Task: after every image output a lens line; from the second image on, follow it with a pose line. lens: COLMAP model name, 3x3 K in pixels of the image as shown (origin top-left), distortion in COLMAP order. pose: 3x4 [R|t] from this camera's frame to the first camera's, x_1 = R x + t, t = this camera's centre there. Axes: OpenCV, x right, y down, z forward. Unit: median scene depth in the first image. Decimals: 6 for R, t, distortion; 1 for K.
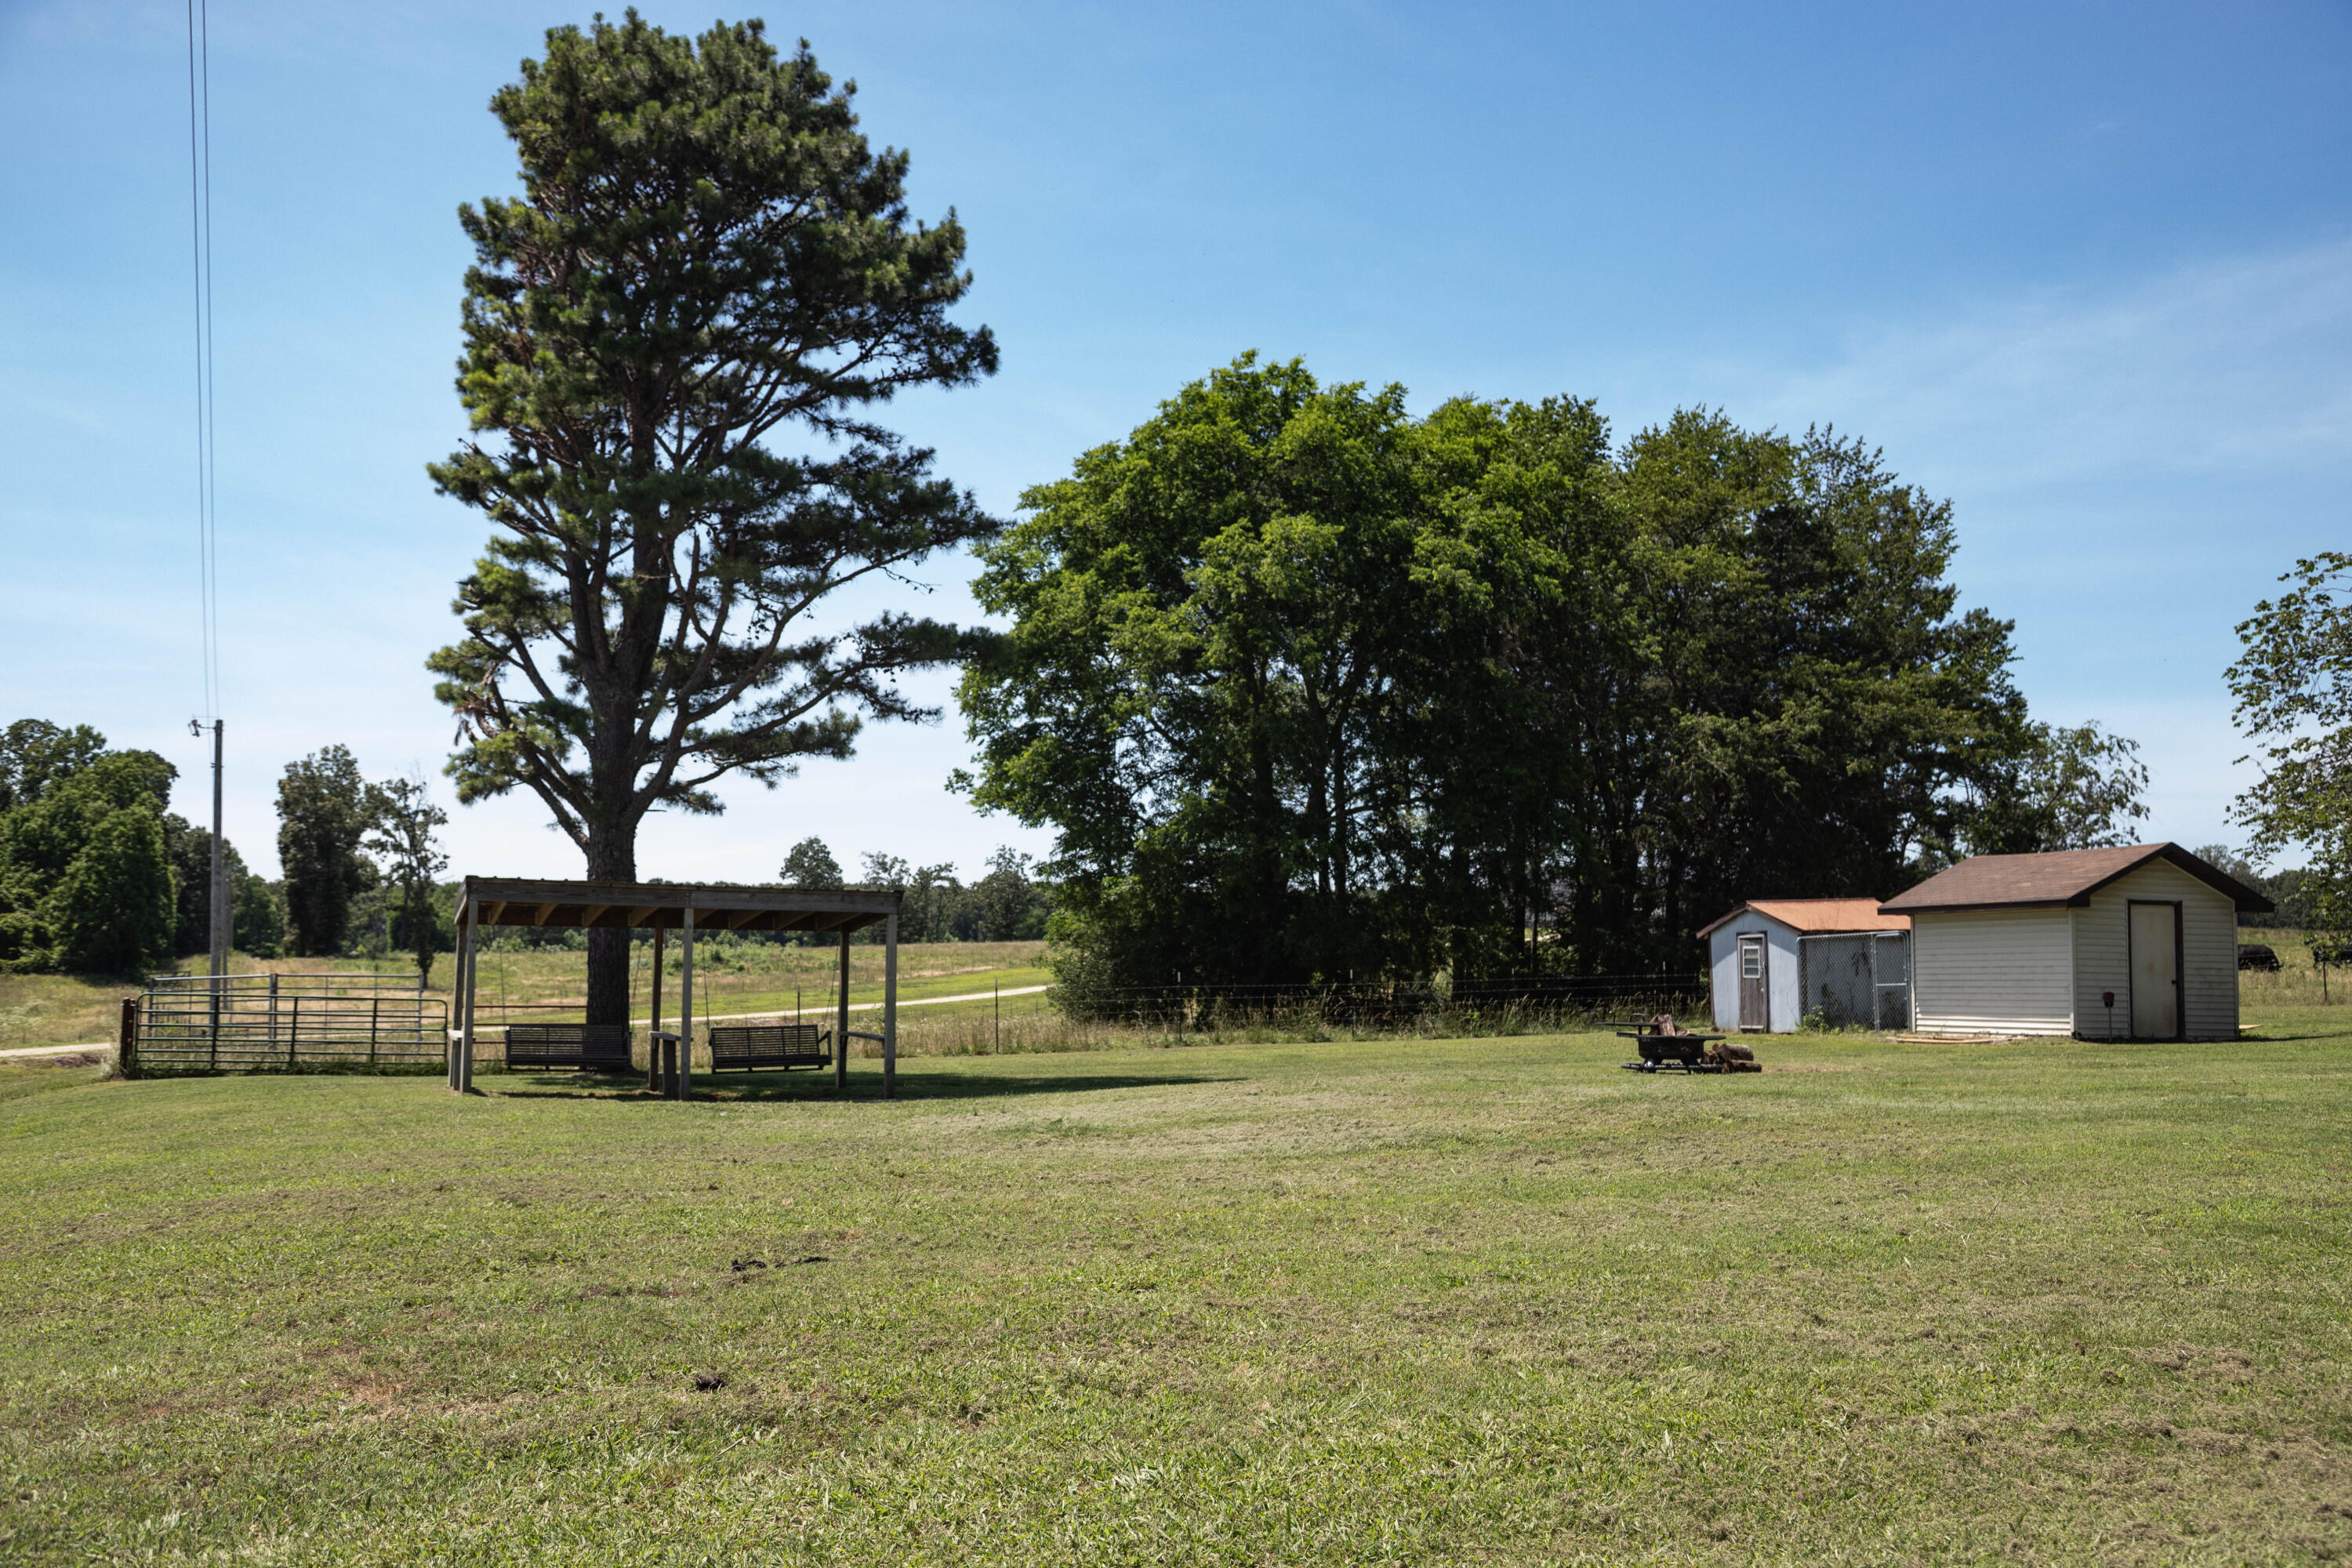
lens RADIAL K [[2267.2, 0, 1191.7], [0, 2267.2, 772.5], [0, 0, 1]] dist [0.029783, 0.000000]
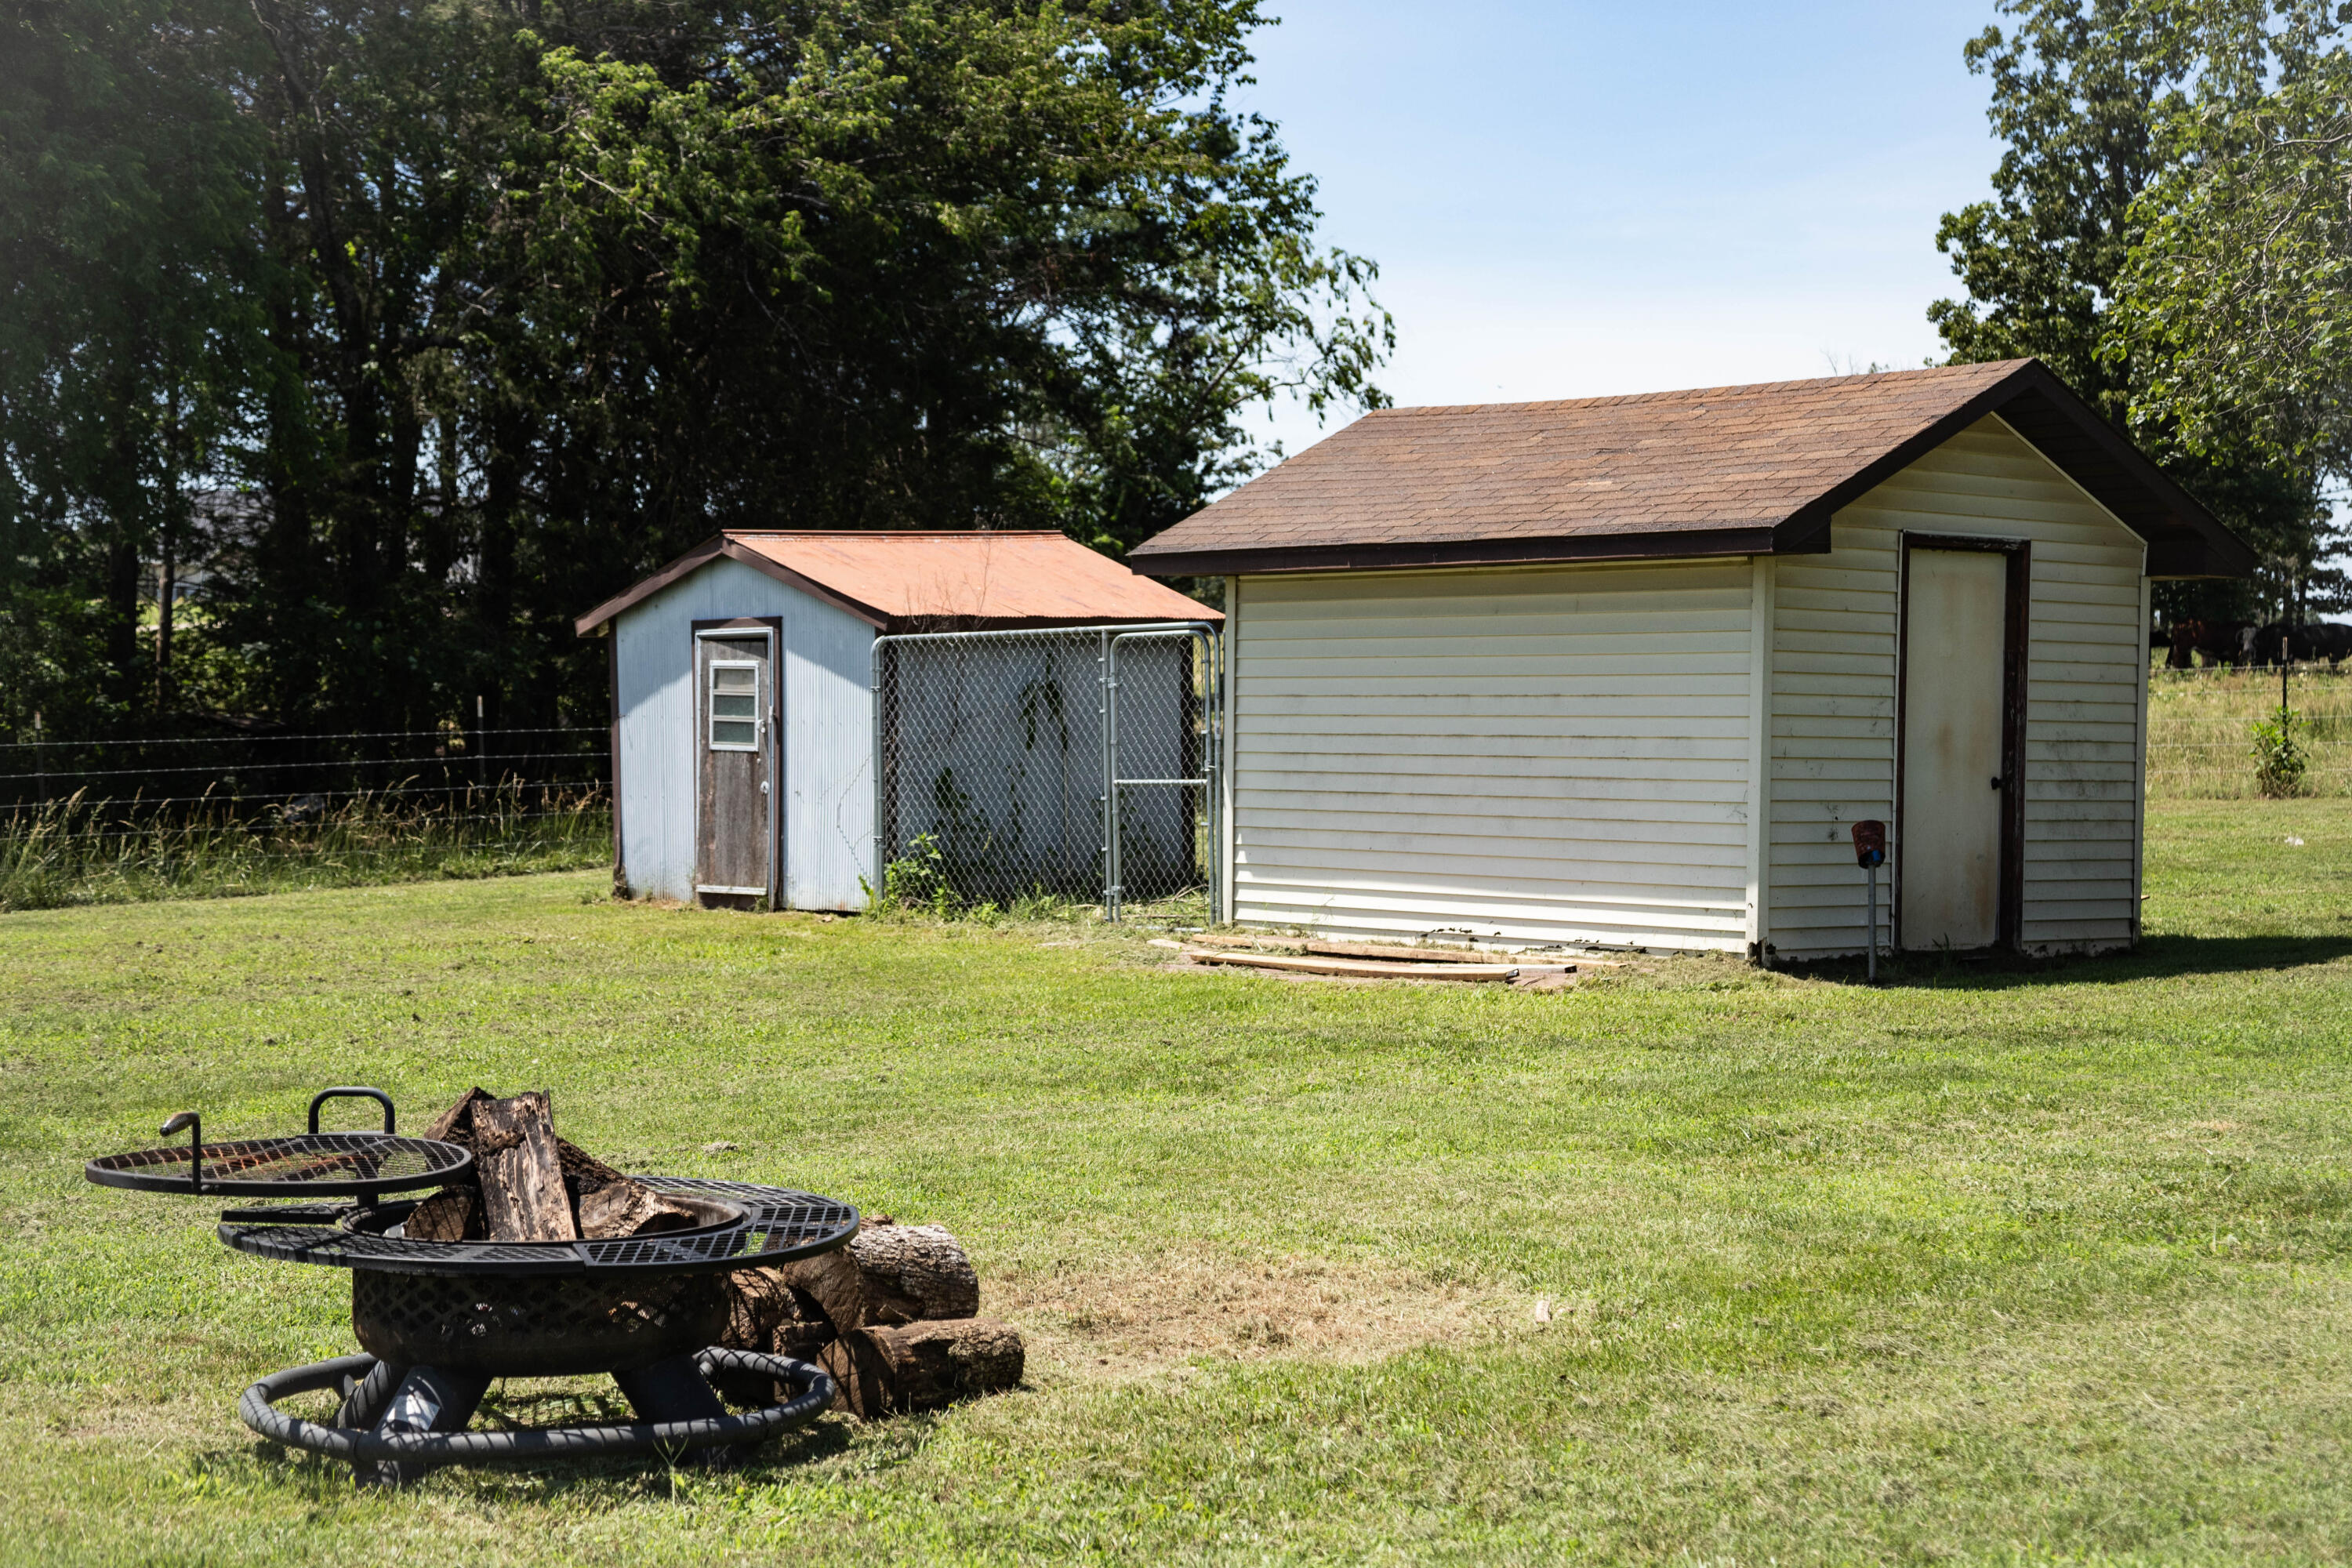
lens RADIAL K [[3796.1, 0, 1192.3], [0, 3796.1, 770.7], [0, 0, 1]] dist [0.183734, 0.000000]
pose [[0.924332, -0.001667, 0.381586, 0.070486], [-0.040602, 0.993884, 0.102694, 0.024460], [-0.379423, -0.110416, 0.918611, 0.347589]]
